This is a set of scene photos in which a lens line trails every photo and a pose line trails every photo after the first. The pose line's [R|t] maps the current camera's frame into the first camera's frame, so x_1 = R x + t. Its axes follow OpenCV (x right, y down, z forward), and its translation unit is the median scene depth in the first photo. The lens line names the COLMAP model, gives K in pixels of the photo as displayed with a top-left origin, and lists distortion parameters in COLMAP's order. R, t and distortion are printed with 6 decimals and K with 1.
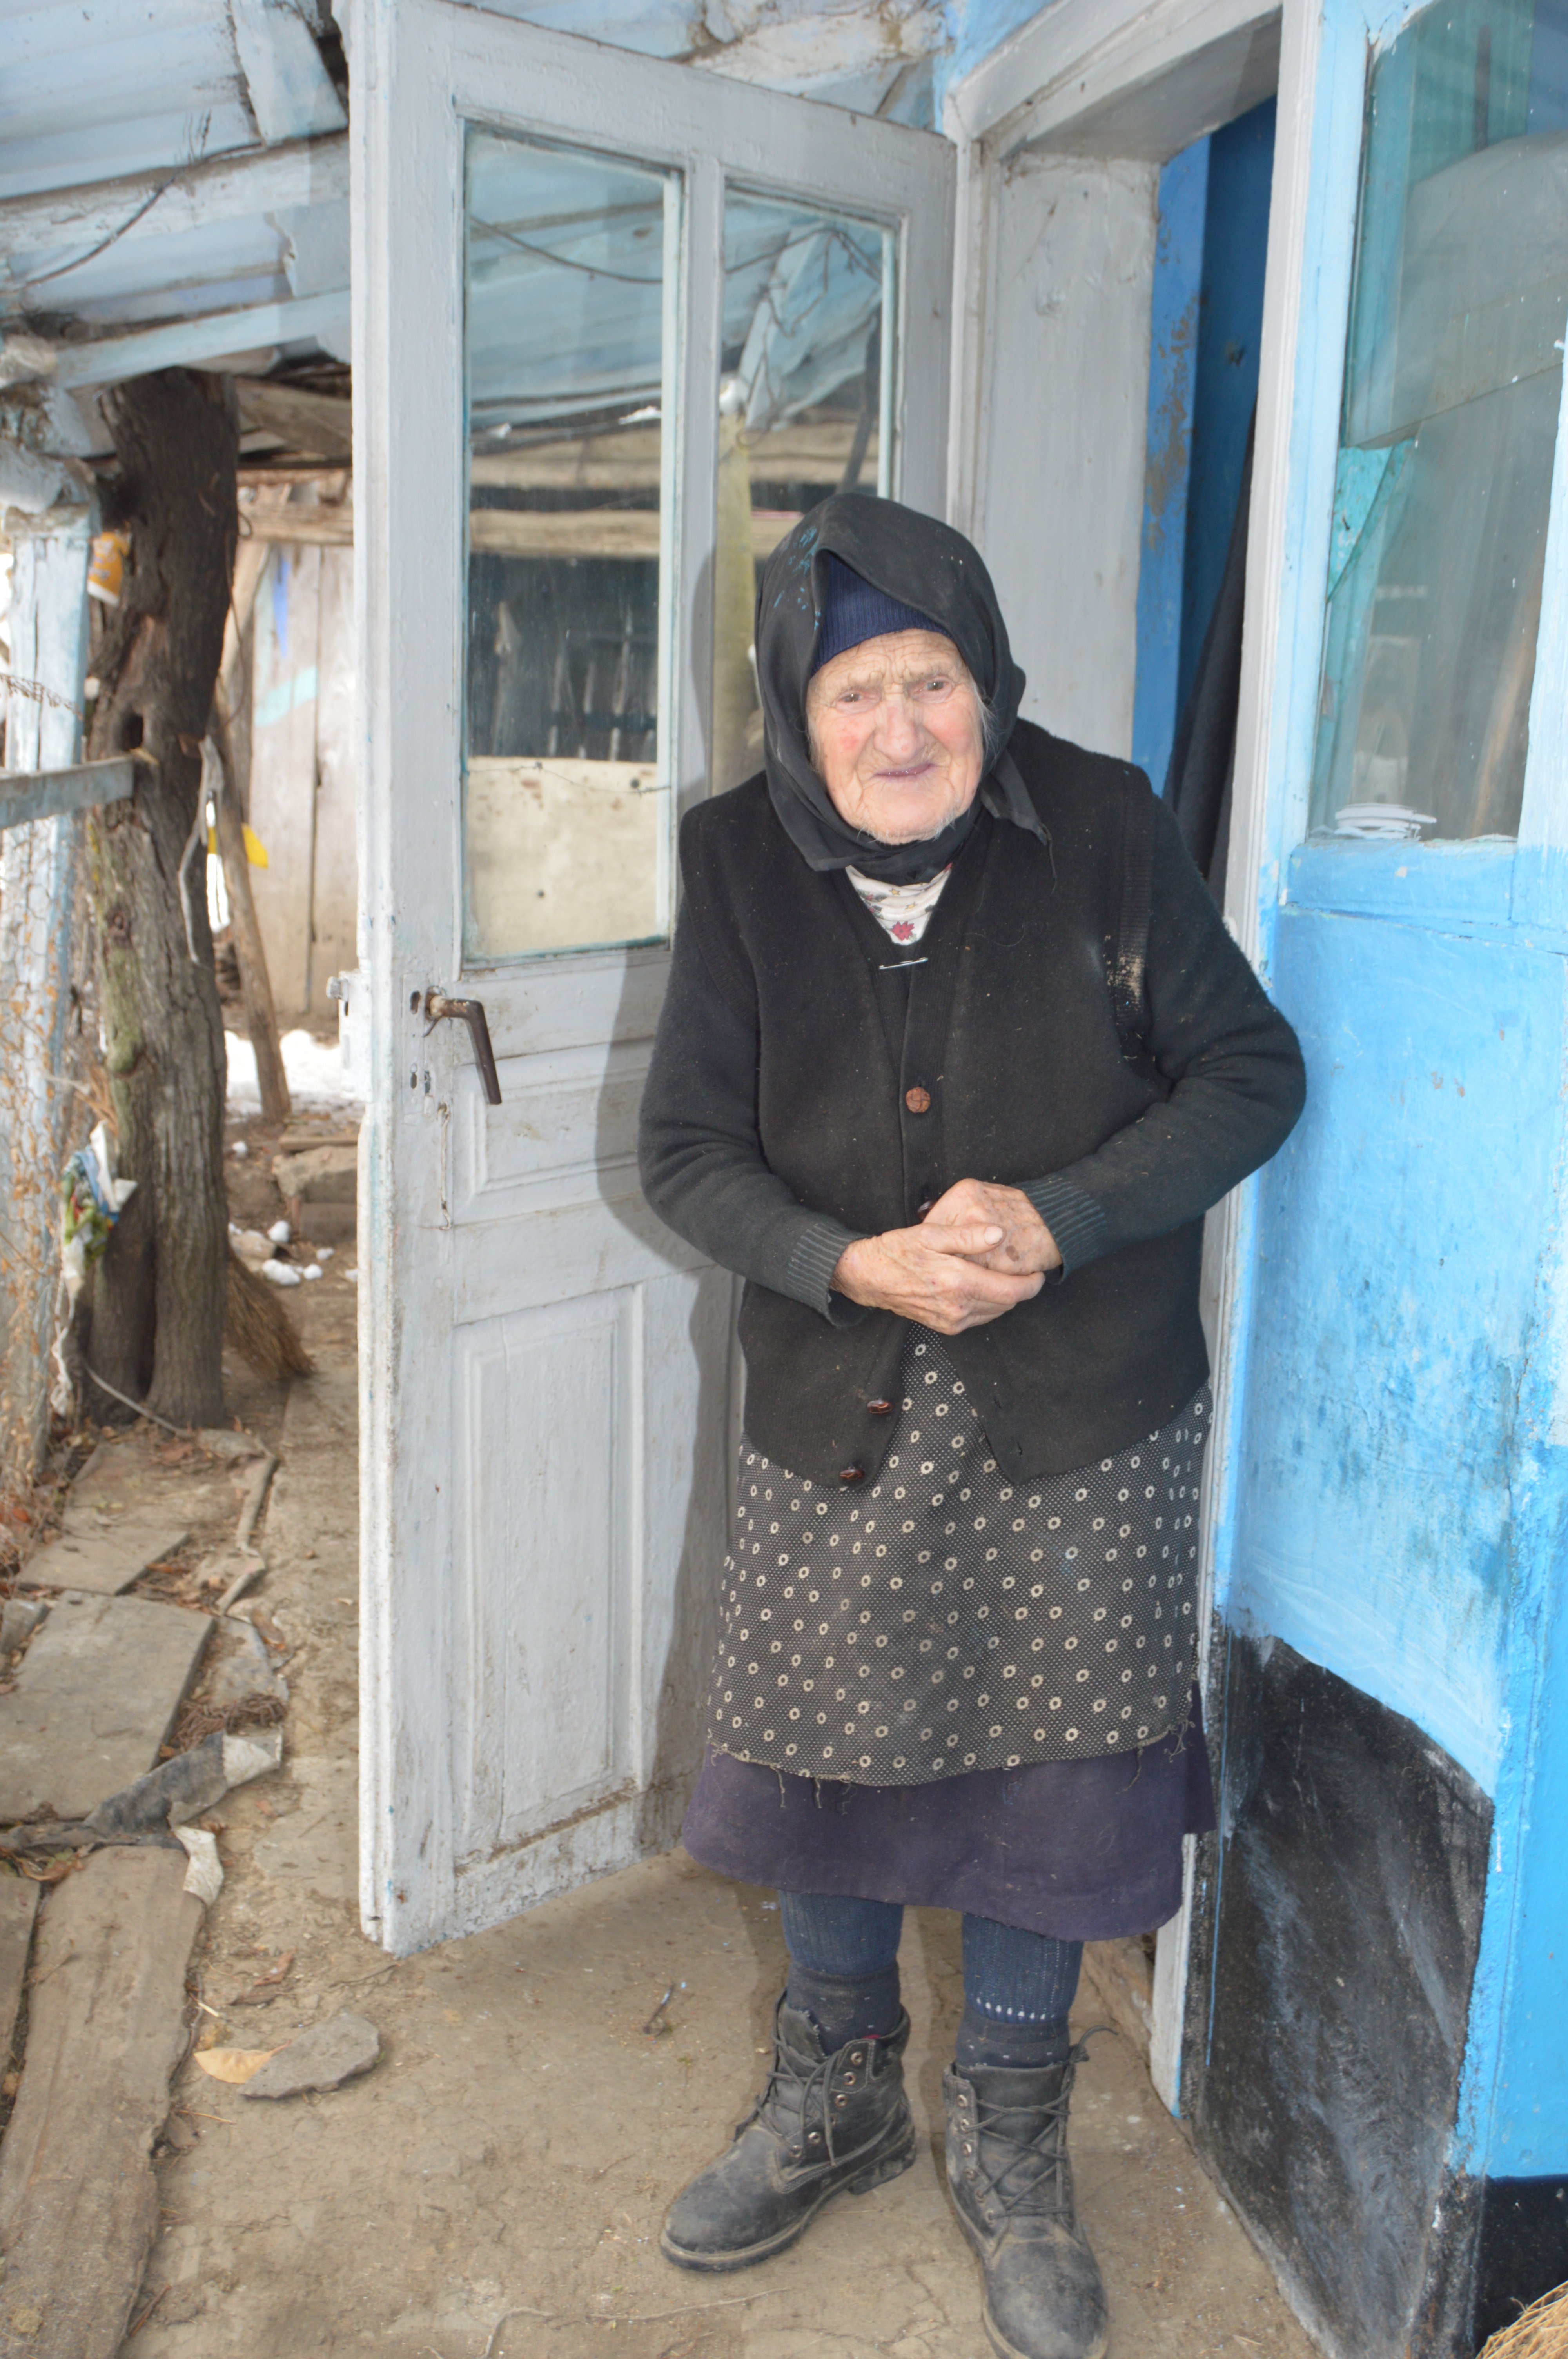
lens RADIAL K [[2669.6, 0, 784.0], [0, 2669.6, 1179.5], [0, 0, 1]] dist [-0.010543, -0.018142]
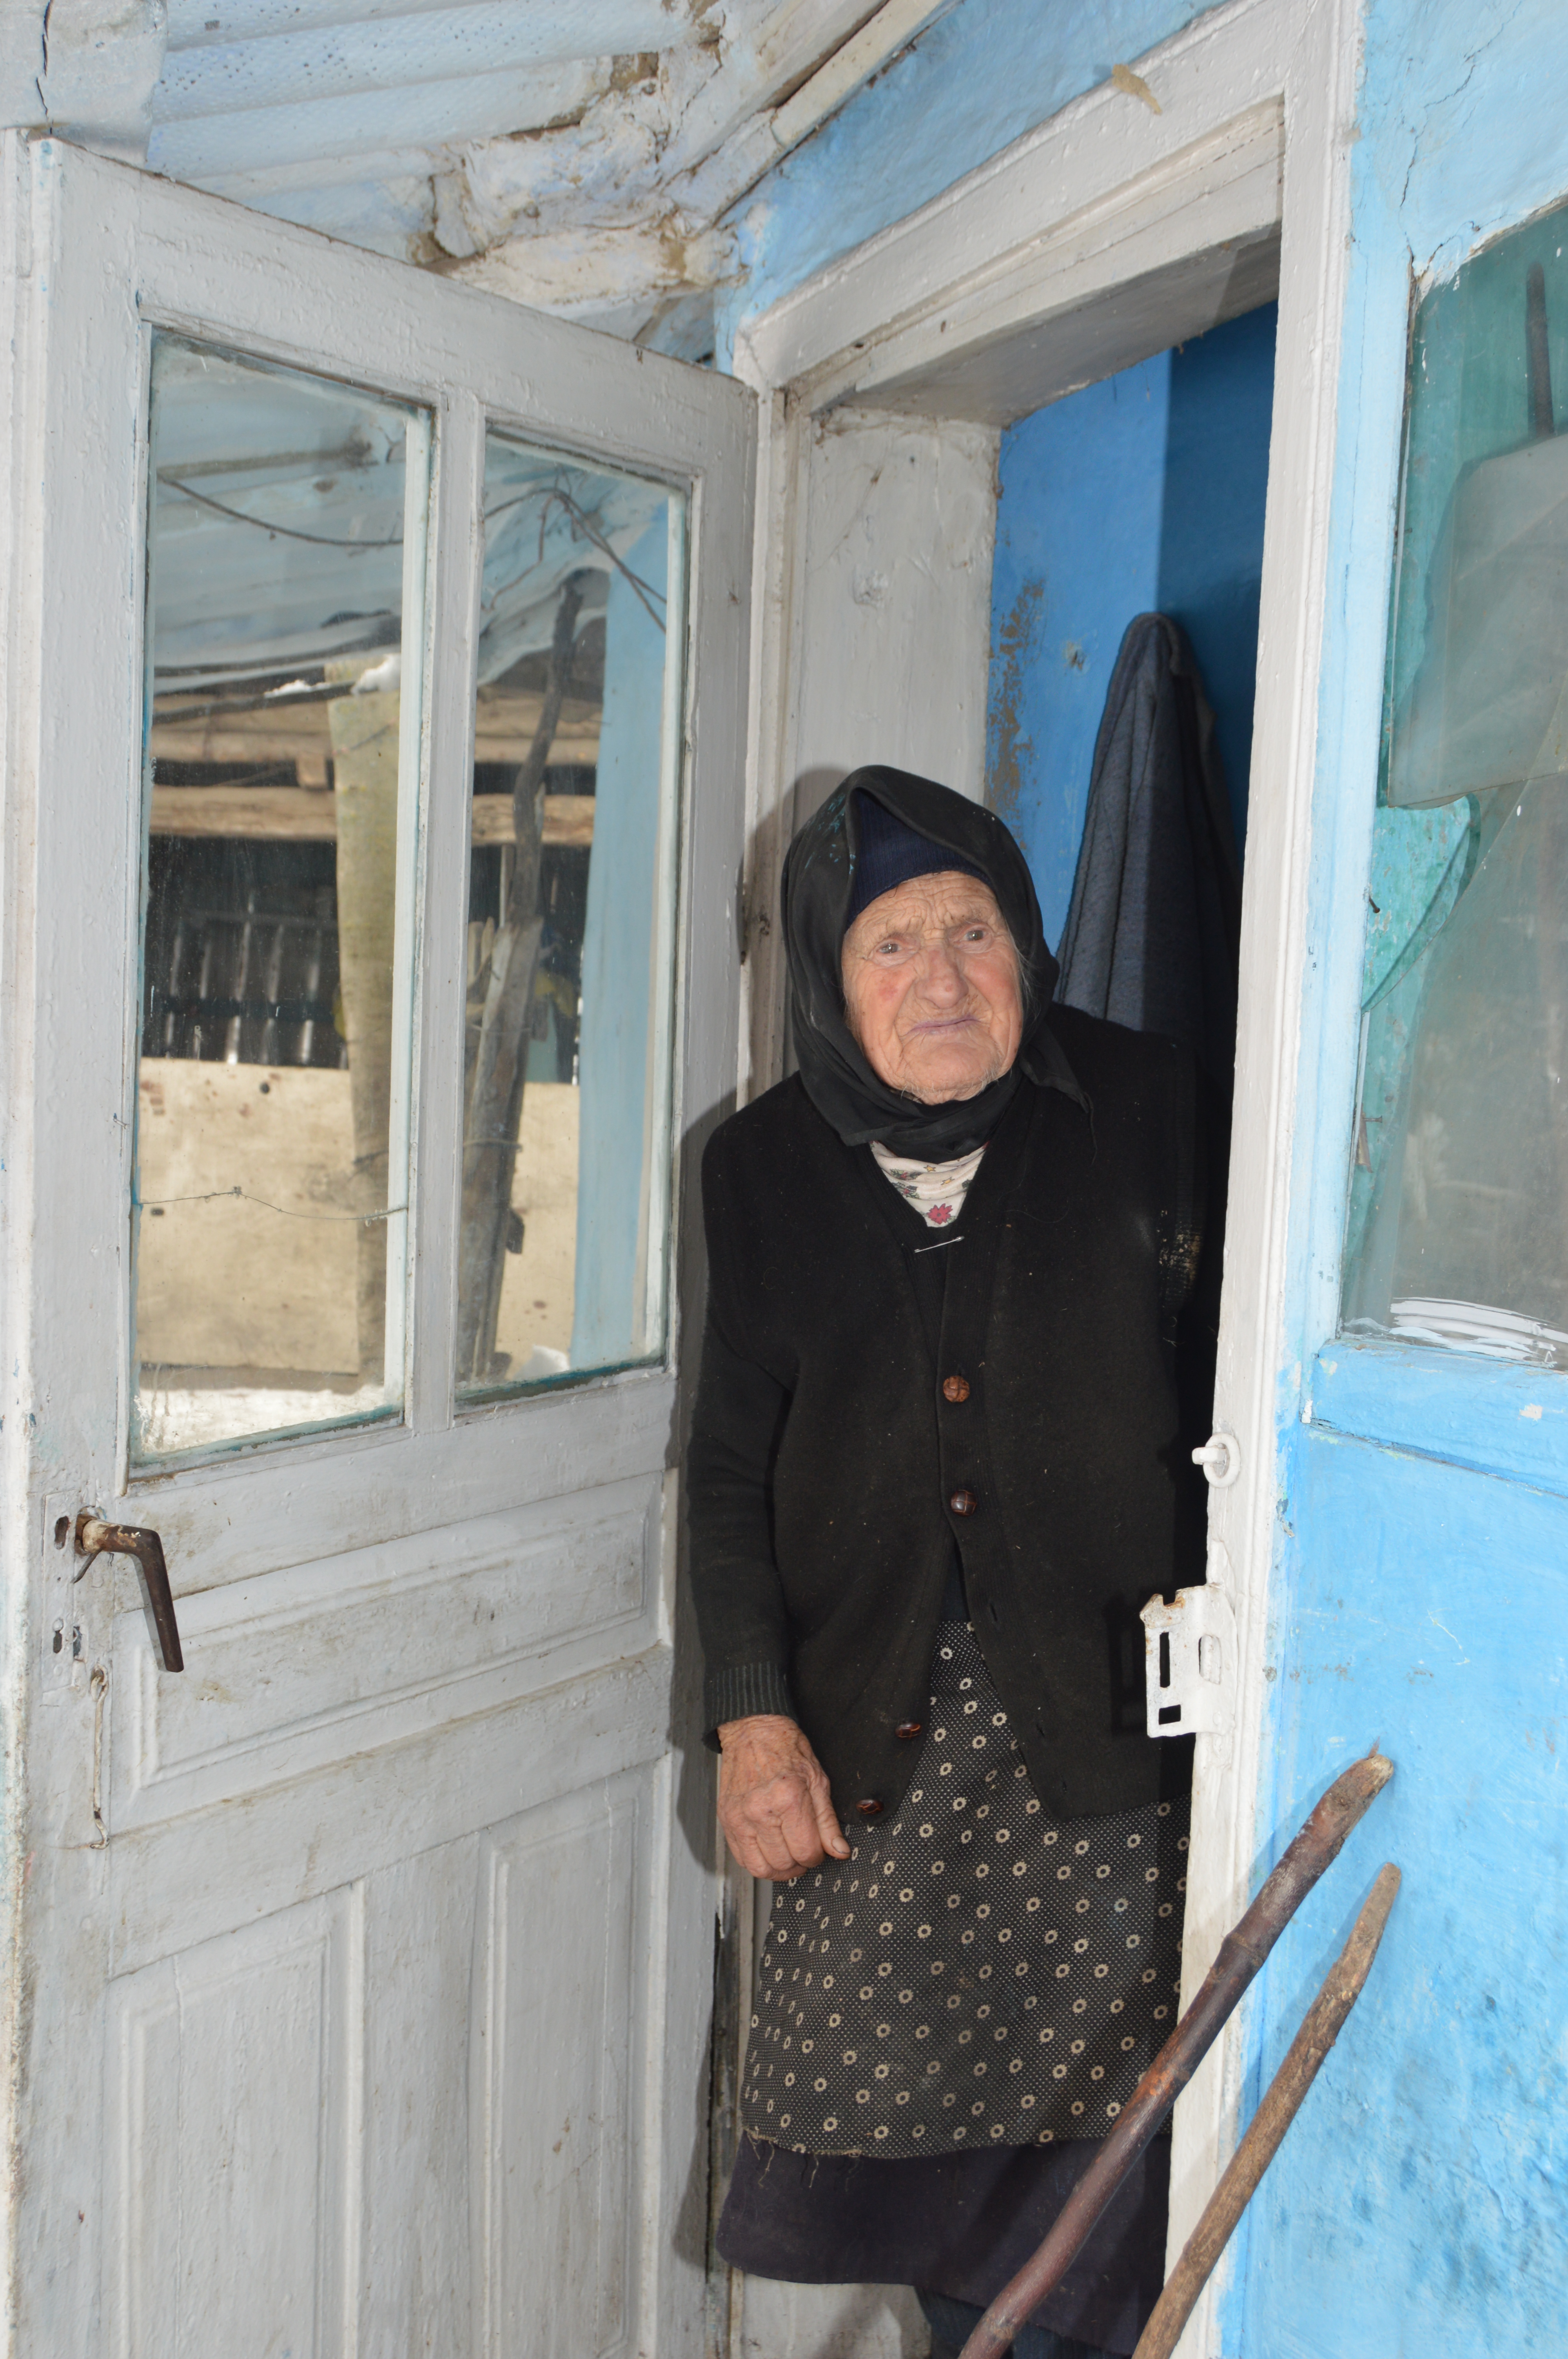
lens RADIAL K [[2776.2, 0, 784.0], [0, 2776.2, 1179.5], [0, 0, 1]] dist [-0.004579, -0.033824]
pose [[0.989971, 0.003827, 0.141218, -0.050056], [0.010377, 0.994963, -0.099707, -0.079355], [-0.140888, 0.100172, 0.984945, 0.227713]]
